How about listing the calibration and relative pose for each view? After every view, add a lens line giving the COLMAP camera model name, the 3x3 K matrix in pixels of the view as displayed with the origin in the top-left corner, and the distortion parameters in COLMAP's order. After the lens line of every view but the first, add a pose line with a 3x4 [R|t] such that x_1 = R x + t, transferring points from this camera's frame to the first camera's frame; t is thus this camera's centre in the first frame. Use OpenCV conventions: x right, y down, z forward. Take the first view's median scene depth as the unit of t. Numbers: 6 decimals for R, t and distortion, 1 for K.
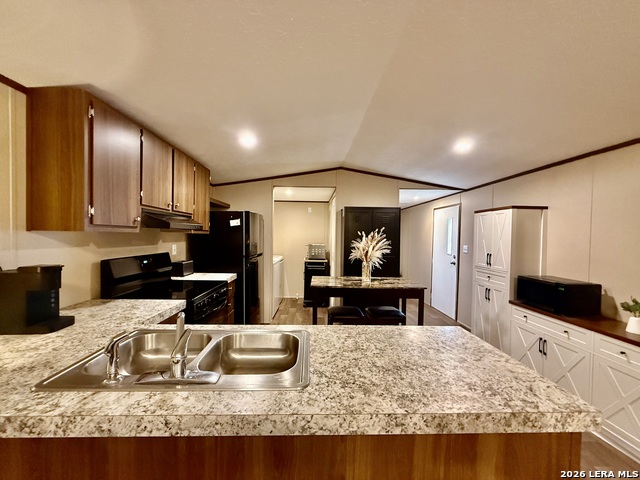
lens RADIAL K [[254.2, 0, 317.4], [0, 254.2, 240.7], [0, 0, 1]] dist [-0.000520, 0.000370]
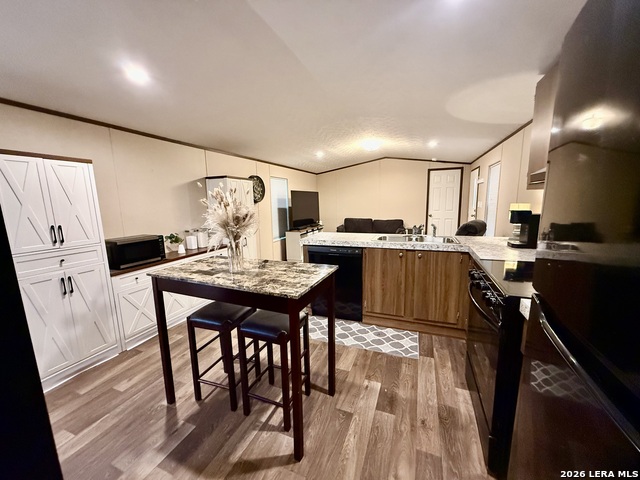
lens RADIAL K [[254.2, 0, 317.4], [0, 254.2, 240.7], [0, 0, 1]] dist [-0.000520, 0.000370]
pose [[-0.916289, -0.052799, 0.397022, -0.228687], [0.019566, 0.984188, 0.176041, -0.015602], [-0.400039, 0.169073, -0.900768, 1.479066]]
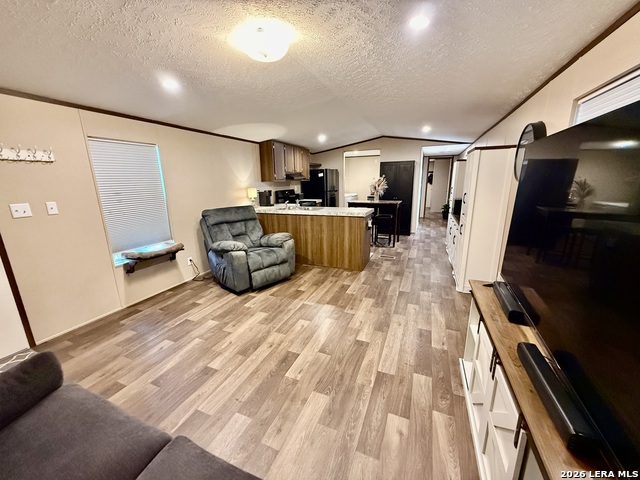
lens RADIAL K [[254.2, 0, 317.4], [0, 254.2, 240.7], [0, 0, 1]] dist [-0.000520, 0.000370]
pose [[0.907894, 0.067484, -0.413733, 0.648069], [0.022633, 0.977627, 0.209126, 0.022769], [0.418589, -0.199228, 0.886054, -1.141338]]
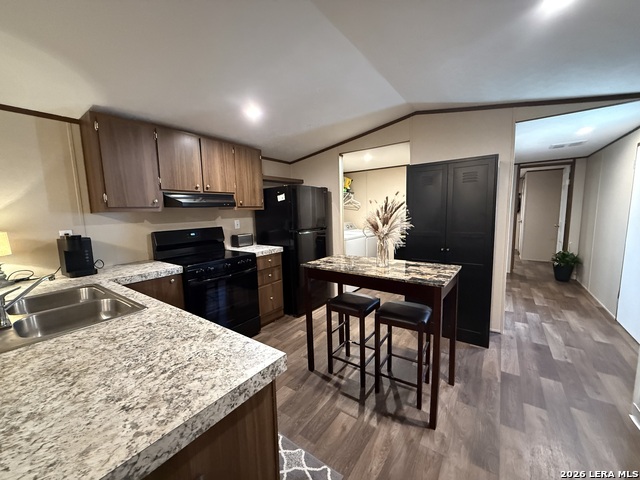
lens RADIAL K [[254.2, 0, 317.4], [0, 254.2, 240.7], [0, 0, 1]] dist [-0.000520, 0.000370]
pose [[0.793168, 0.034002, -0.608053, 0.499580], [0.027482, 0.995425, 0.091512, 0.013218], [0.608383, -0.089294, 0.788605, 0.313440]]
